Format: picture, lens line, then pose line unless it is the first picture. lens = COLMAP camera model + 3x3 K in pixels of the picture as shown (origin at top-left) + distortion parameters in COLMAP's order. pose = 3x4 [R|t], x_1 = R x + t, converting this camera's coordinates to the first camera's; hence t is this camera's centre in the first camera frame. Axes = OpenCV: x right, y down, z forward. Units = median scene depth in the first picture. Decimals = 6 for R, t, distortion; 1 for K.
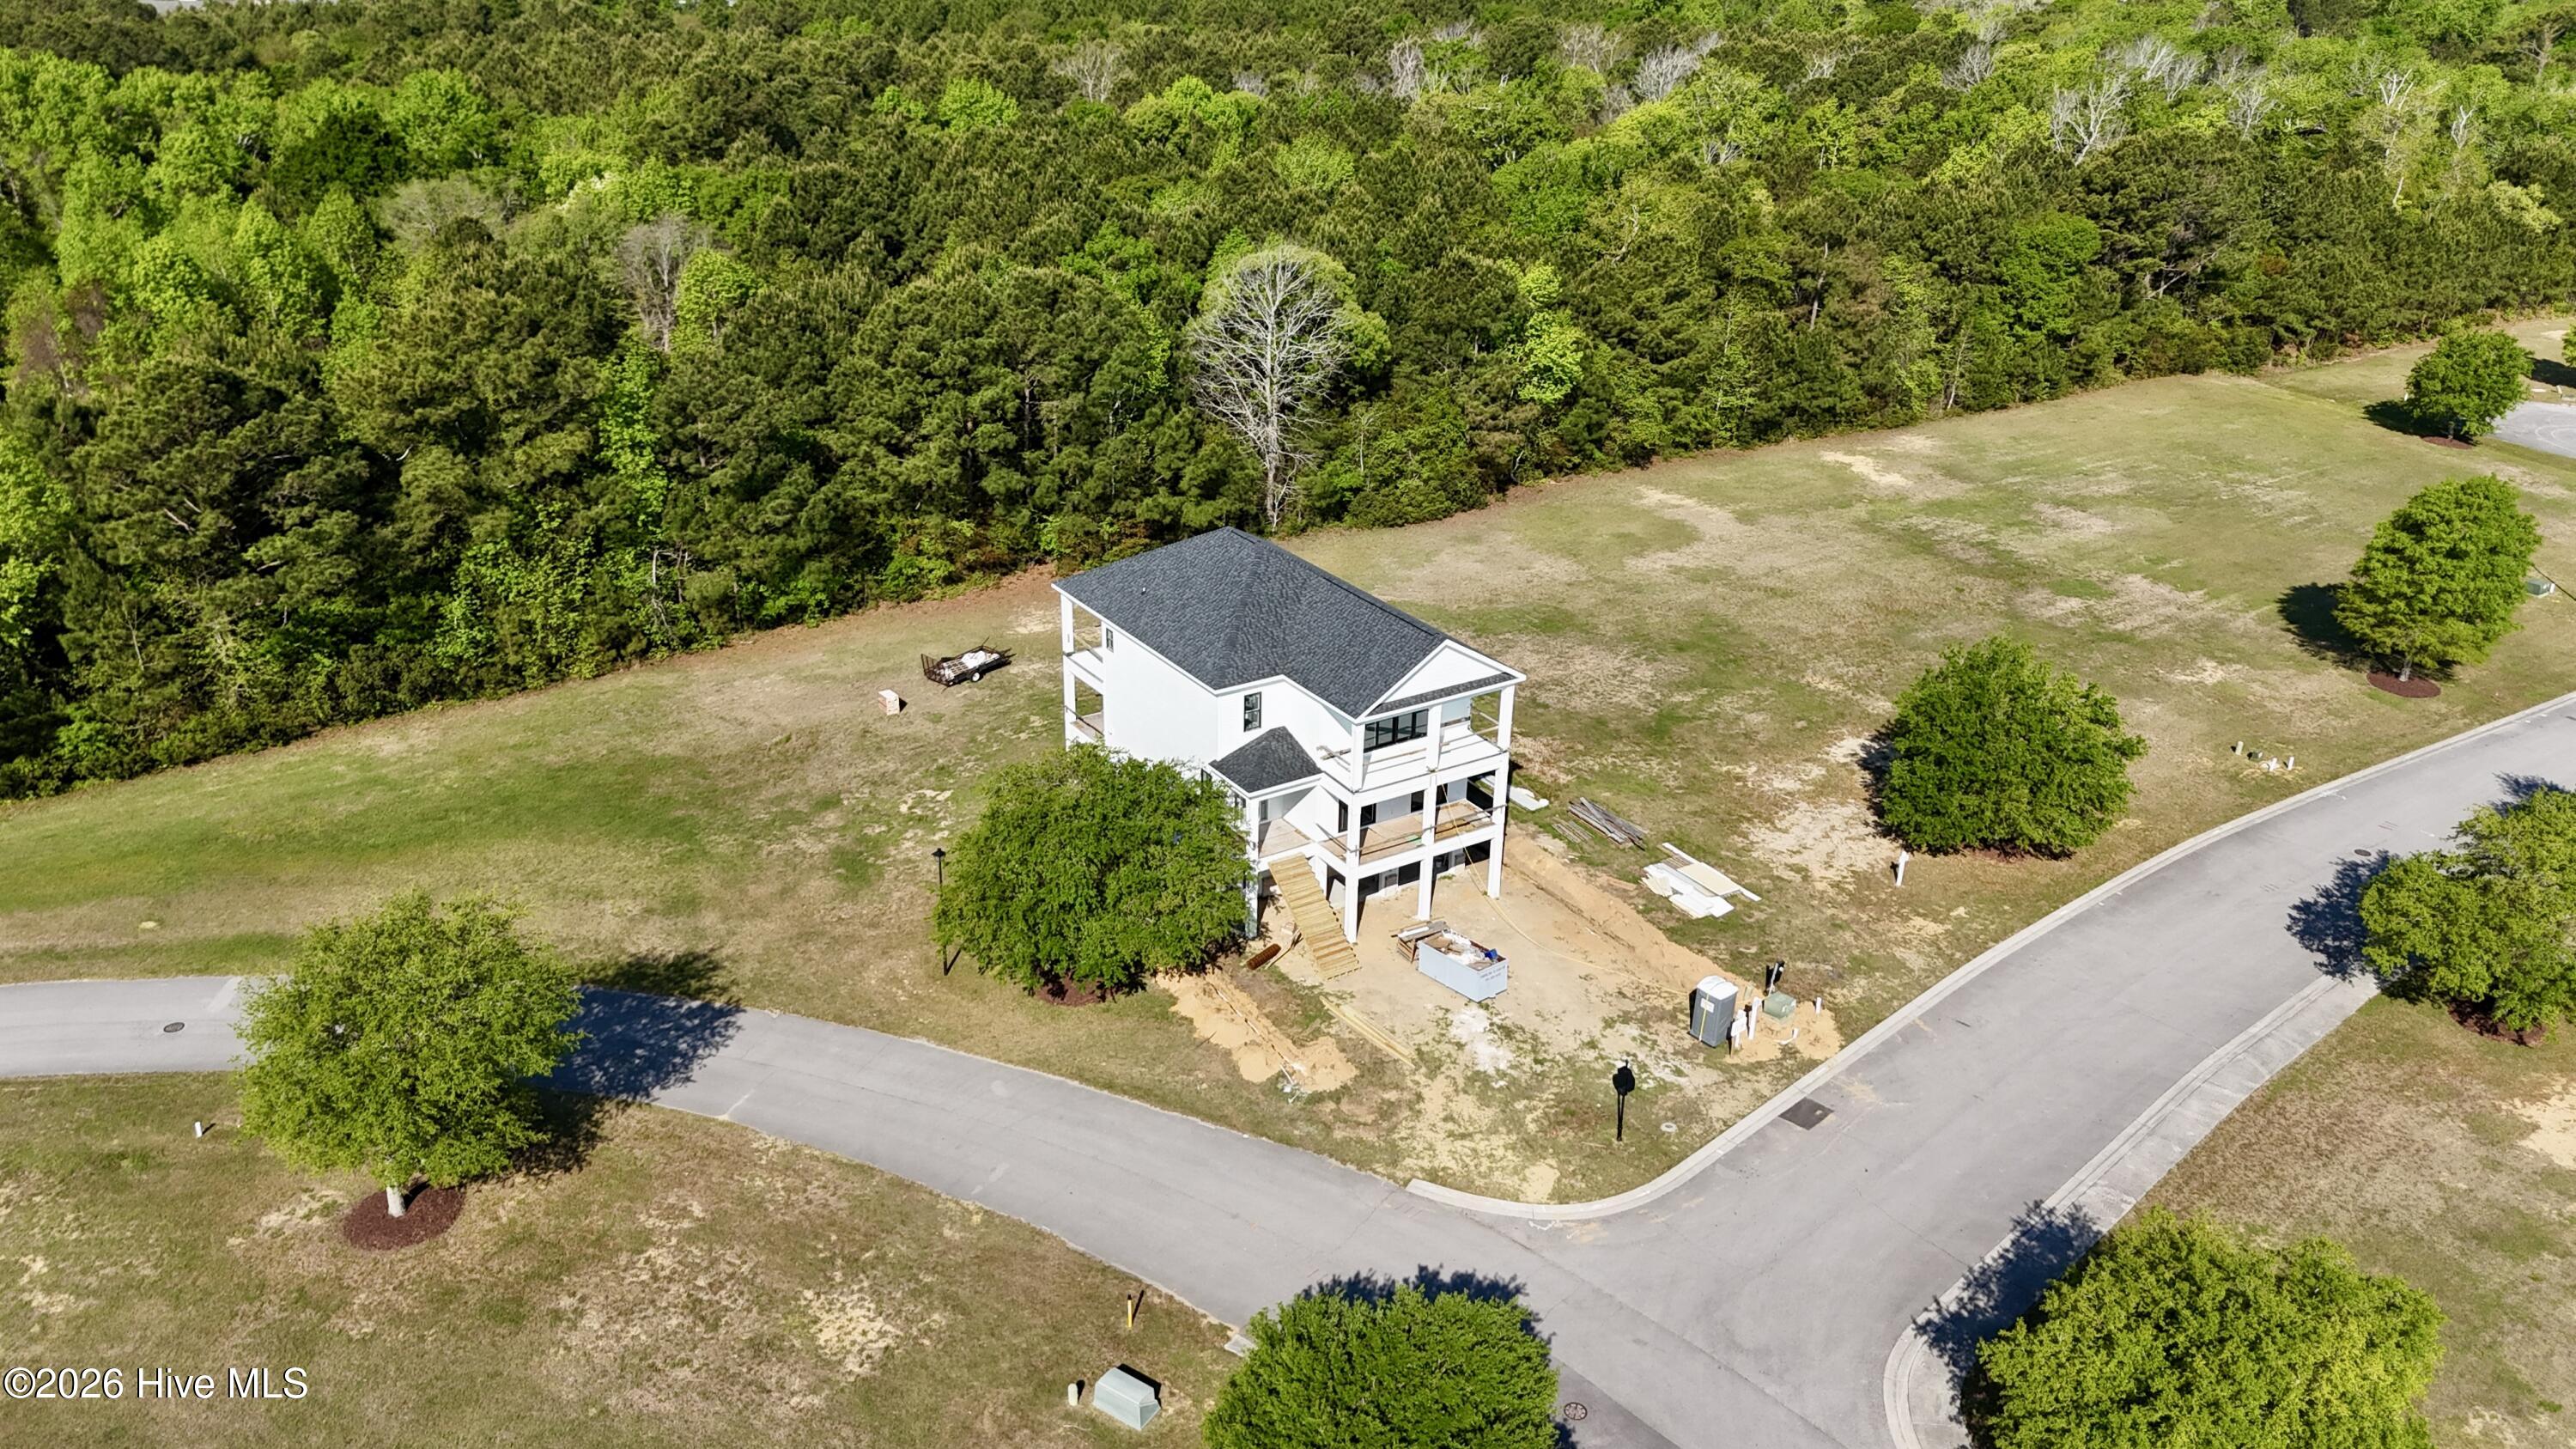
lens RADIAL K [[1893.1, 0, 1281.2], [0, 1893.1, 720.8], [0, 0, 1]] dist [0.087427, -0.108074]
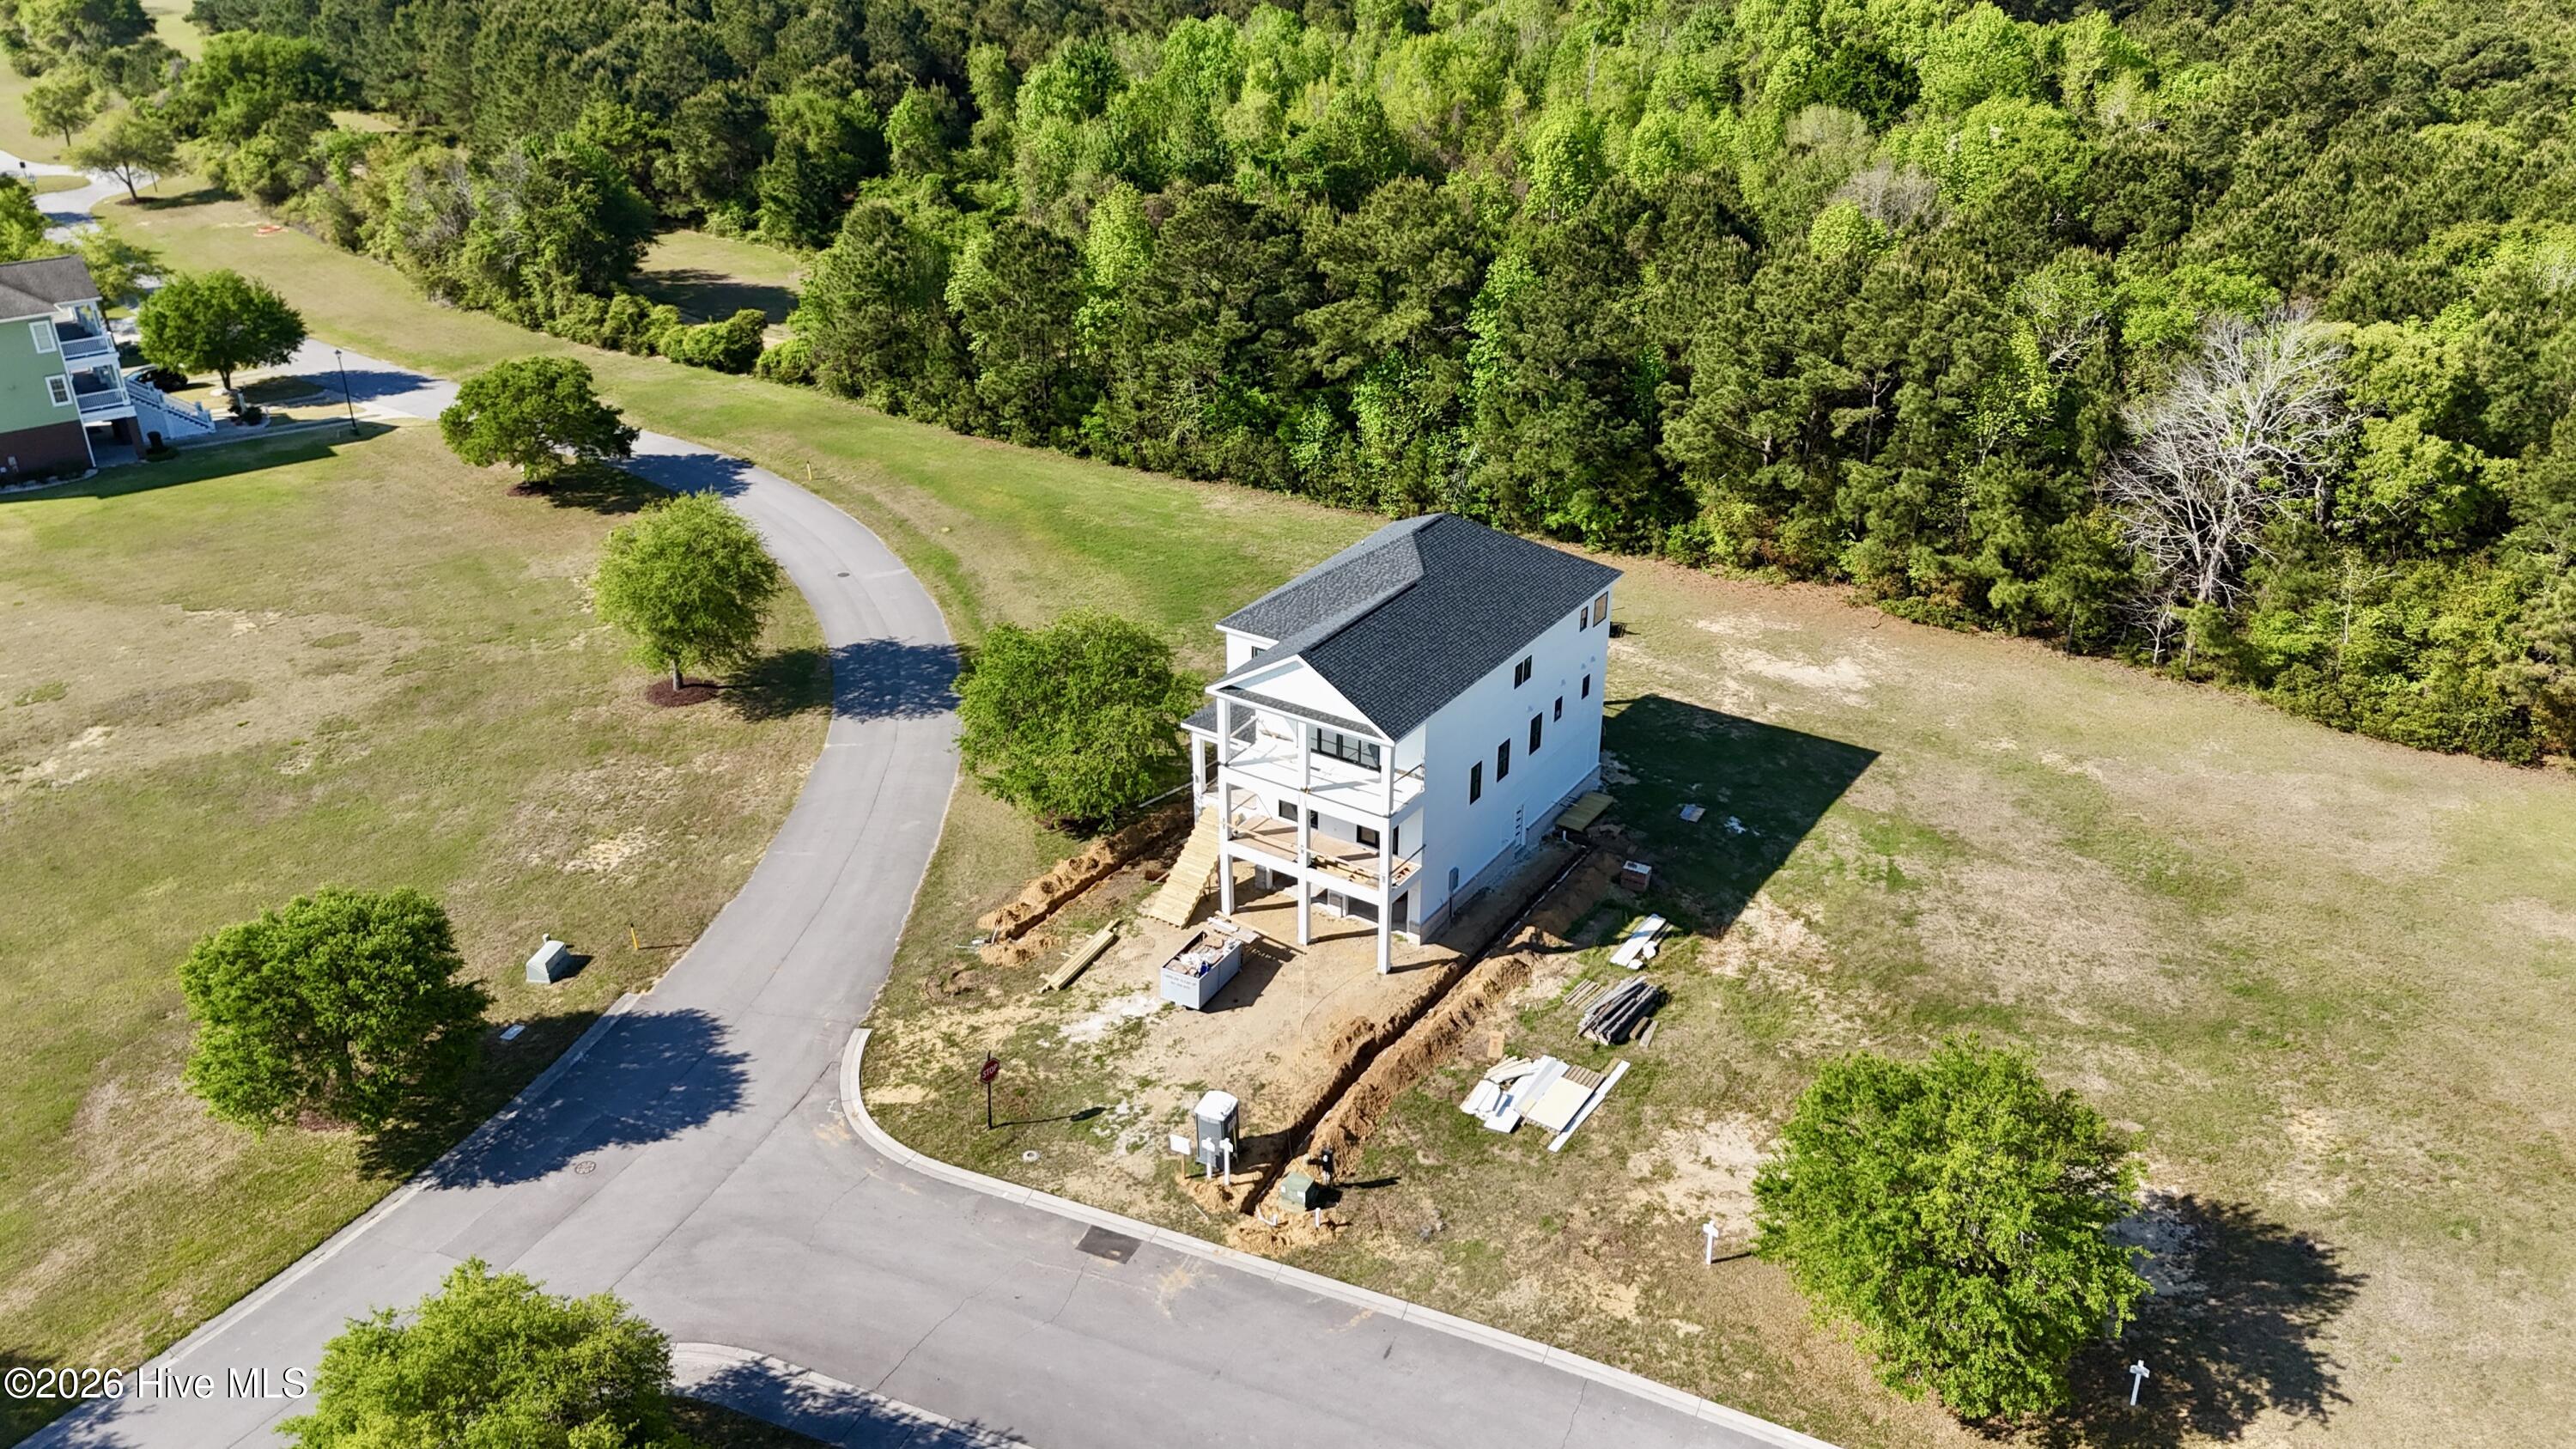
lens RADIAL K [[1893.1, 0, 1281.2], [0, 1893.1, 720.8], [0, 0, 1]] dist [0.087427, -0.108074]
pose [[0.401411, 0.393857, -0.826889, 0.626347], [-0.366553, 0.896446, 0.249045, -0.175548], [0.839350, 0.203129, 0.504213, 0.374599]]
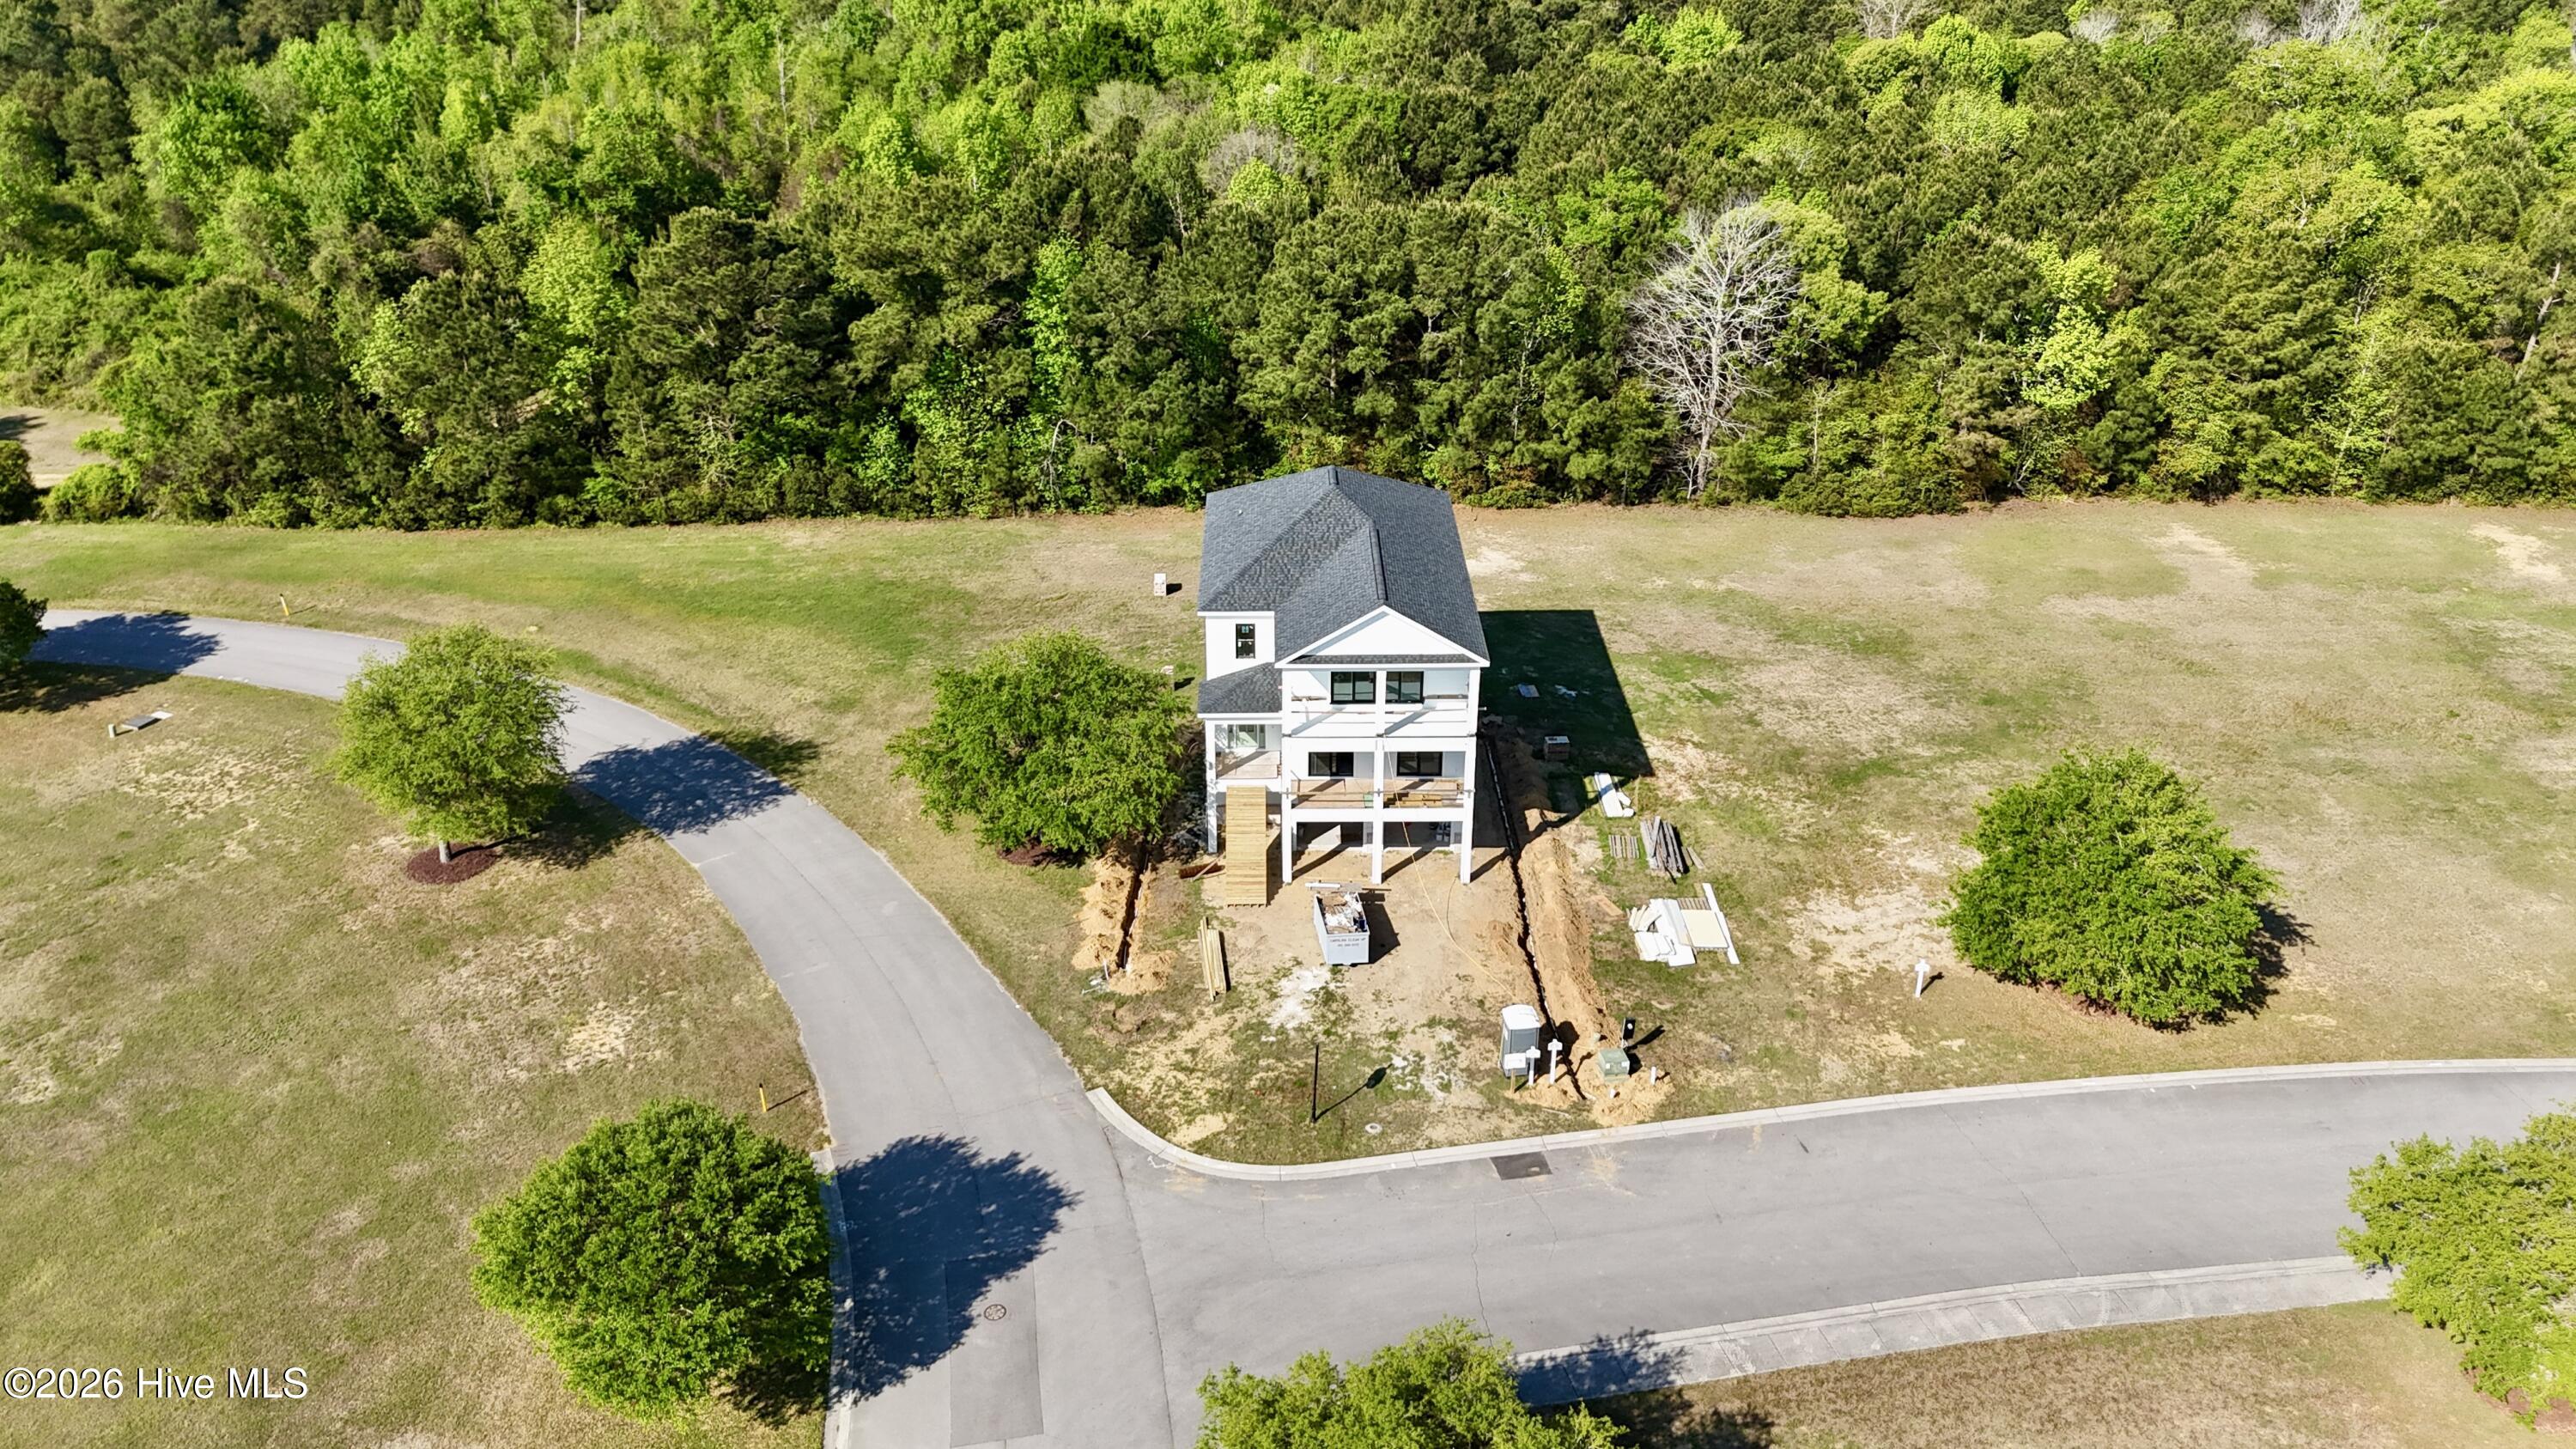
lens RADIAL K [[1893.1, 0, 1281.2], [0, 1893.1, 720.8], [0, 0, 1]] dist [0.087427, -0.108074]
pose [[0.845169, 0.224313, -0.485153, 0.383421], [-0.205435, 0.974282, 0.092583, -0.046360], [0.493443, 0.021419, 0.869514, 0.080459]]
